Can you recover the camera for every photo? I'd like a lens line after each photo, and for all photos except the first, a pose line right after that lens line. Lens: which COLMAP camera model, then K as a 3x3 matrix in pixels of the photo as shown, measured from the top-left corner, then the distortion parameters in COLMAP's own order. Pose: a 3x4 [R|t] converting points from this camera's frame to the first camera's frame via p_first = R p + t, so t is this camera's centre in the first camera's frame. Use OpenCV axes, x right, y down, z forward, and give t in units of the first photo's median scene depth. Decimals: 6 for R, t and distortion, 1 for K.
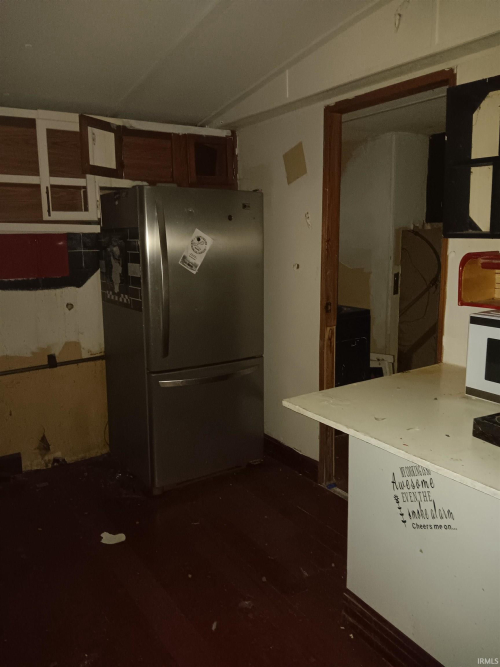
lens RADIAL K [[516.3, 0, 250.0], [0, 516.3, 333.5], [0, 0, 1]] dist [0.055008, -0.160939]
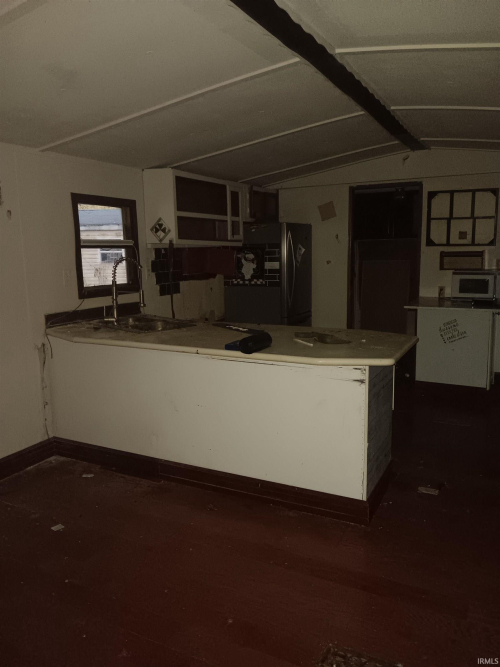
lens RADIAL K [[516.3, 0, 250.0], [0, 516.3, 333.5], [0, 0, 1]] dist [0.055008, -0.160939]
pose [[0.876284, -0.088714, 0.473558, -1.208045], [0.100093, 0.994977, 0.001180, 0.116451], [-0.471284, 0.046366, 0.880762, -0.627841]]
